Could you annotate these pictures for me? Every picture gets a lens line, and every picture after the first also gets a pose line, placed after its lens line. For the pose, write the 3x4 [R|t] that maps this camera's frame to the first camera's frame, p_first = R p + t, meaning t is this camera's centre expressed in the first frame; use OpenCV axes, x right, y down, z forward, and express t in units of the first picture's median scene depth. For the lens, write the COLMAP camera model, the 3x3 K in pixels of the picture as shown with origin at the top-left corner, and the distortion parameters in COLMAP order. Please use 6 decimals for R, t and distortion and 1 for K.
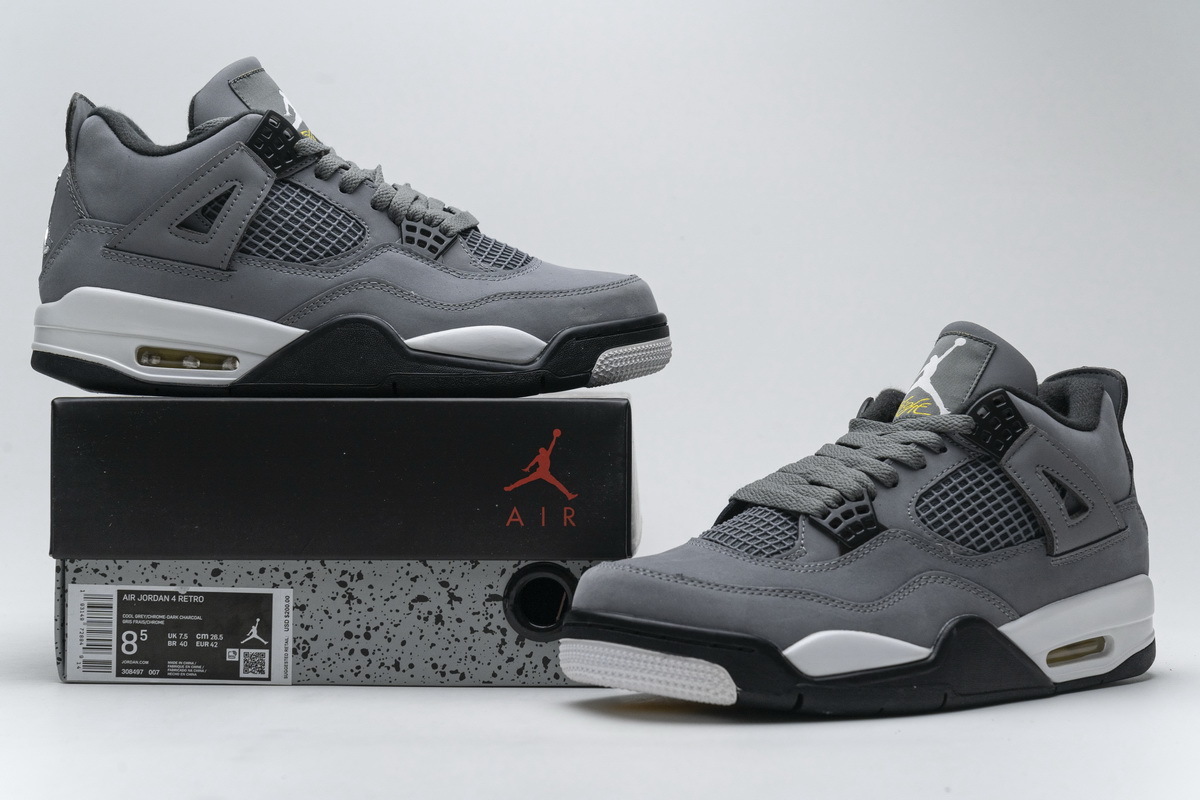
lens RADIAL K [[2087.7, 0, 599.8], [0, 2087.7, 403.2], [0, 0, 1]] dist [-0.015886, 0.000000]
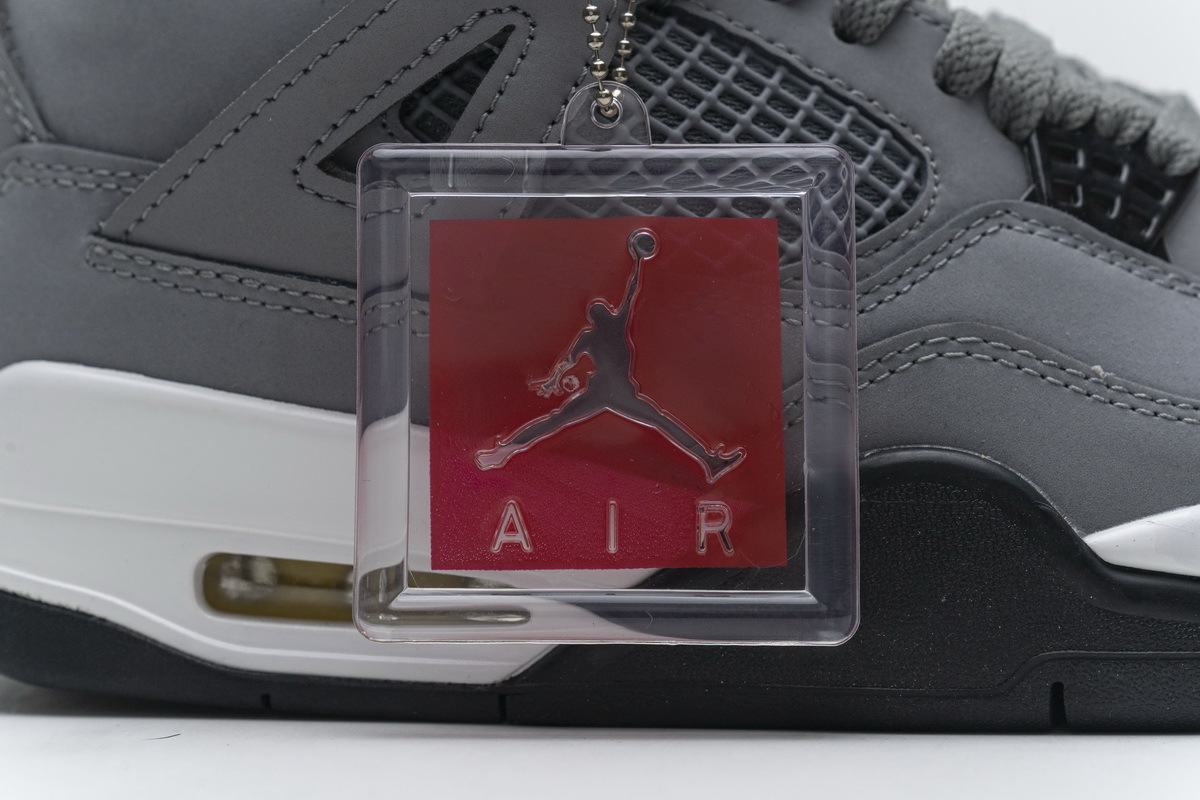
lens RADIAL K [[2391.3, 0, 599.4], [0, 2391.3, 397.5], [0, 0, 1]] dist [0.059823, 0.000000]
pose [[0.995324, -0.011058, -0.095954, -0.125972], [0.014612, 0.999230, 0.036418, -0.061570], [0.095478, -0.037650, 0.994719, 0.639483]]
